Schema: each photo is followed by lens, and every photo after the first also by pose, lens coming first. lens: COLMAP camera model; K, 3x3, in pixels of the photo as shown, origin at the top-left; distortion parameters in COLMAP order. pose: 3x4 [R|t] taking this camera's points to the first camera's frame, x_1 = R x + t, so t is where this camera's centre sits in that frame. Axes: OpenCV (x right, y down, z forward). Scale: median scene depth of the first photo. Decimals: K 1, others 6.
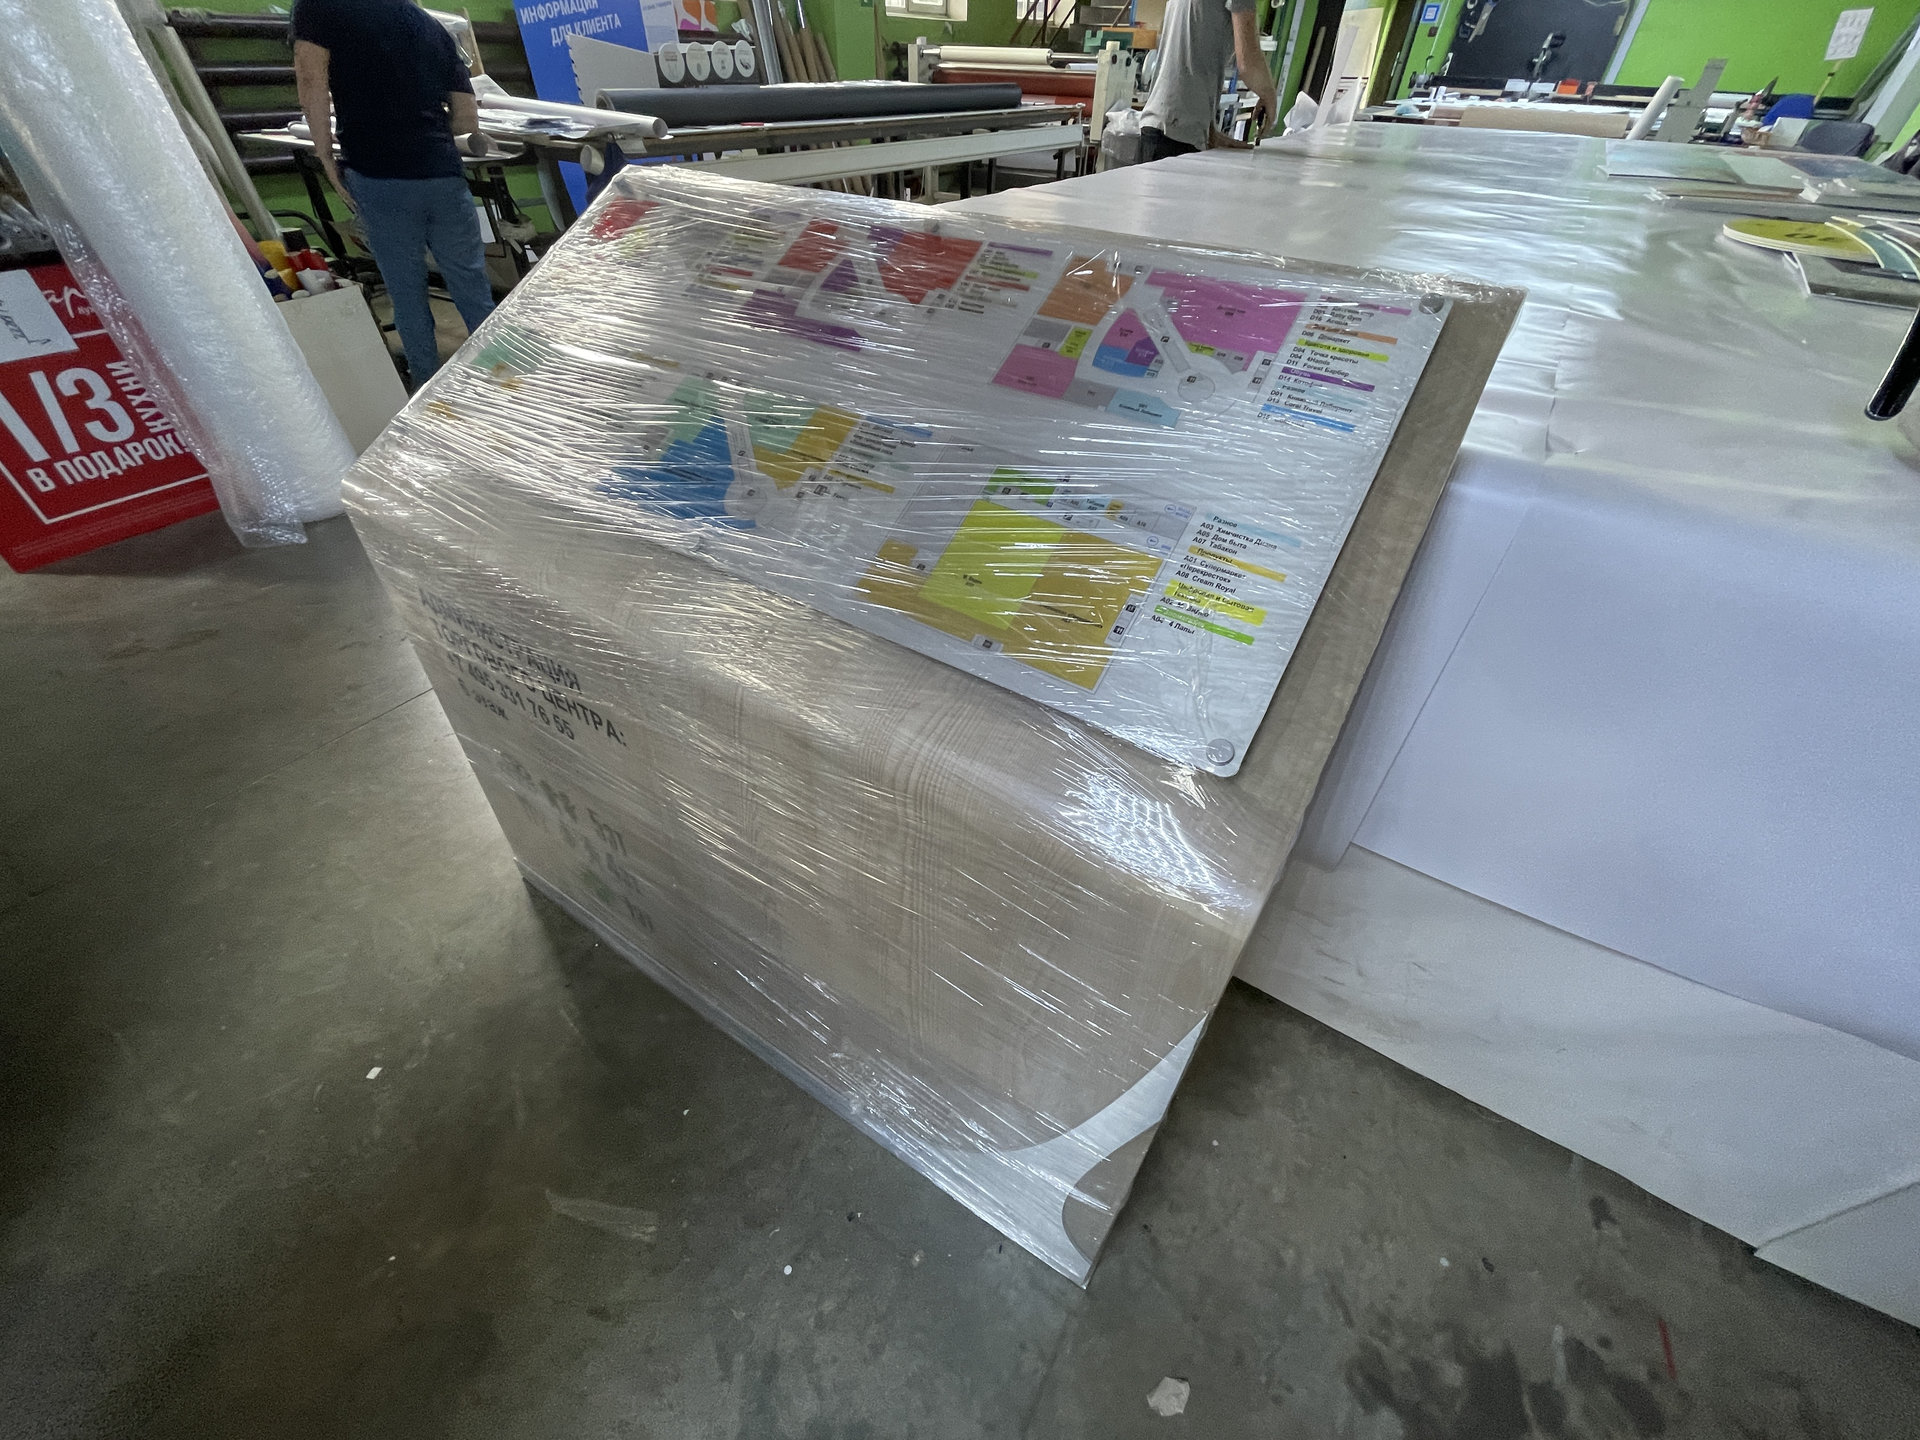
lens RADIAL K [[765.6, 0, 961.4], [0, 765.6, 719.2], [0, 0, 1]] dist [0.002051, -0.001335]
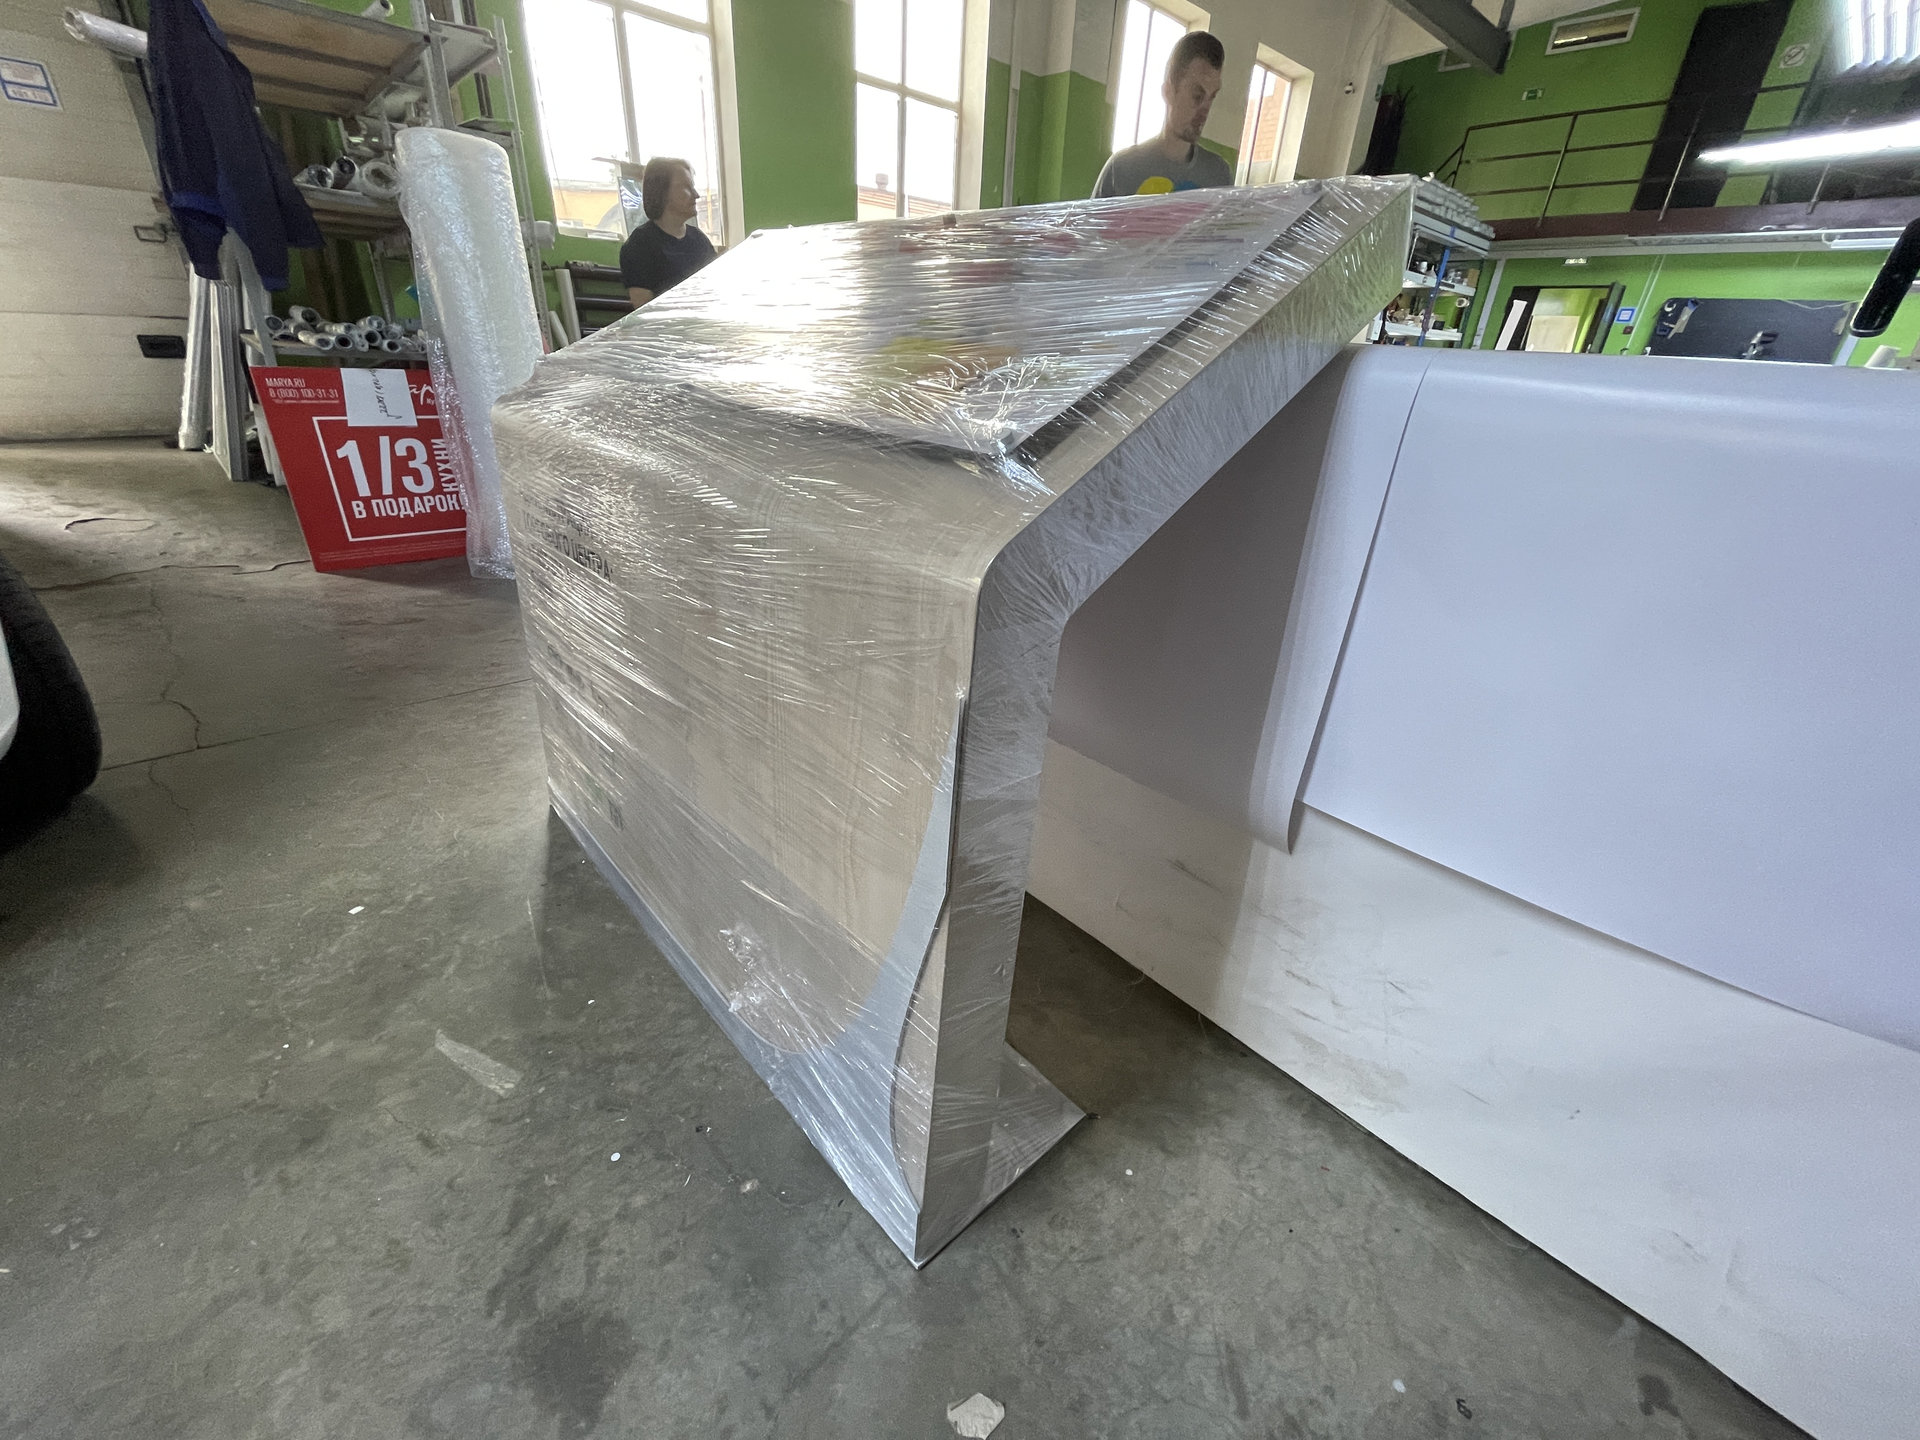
lens RADIAL K [[765.6, 0, 959.4], [0, 765.6, 721.1], [0, 0, 1]] dist [0.002051, -0.001335]
pose [[0.967574, 0.134088, -0.214060, 0.218116], [-0.186115, 0.951417, -0.245291, 0.267739], [0.170770, 0.277177, 0.945521, 0.038694]]
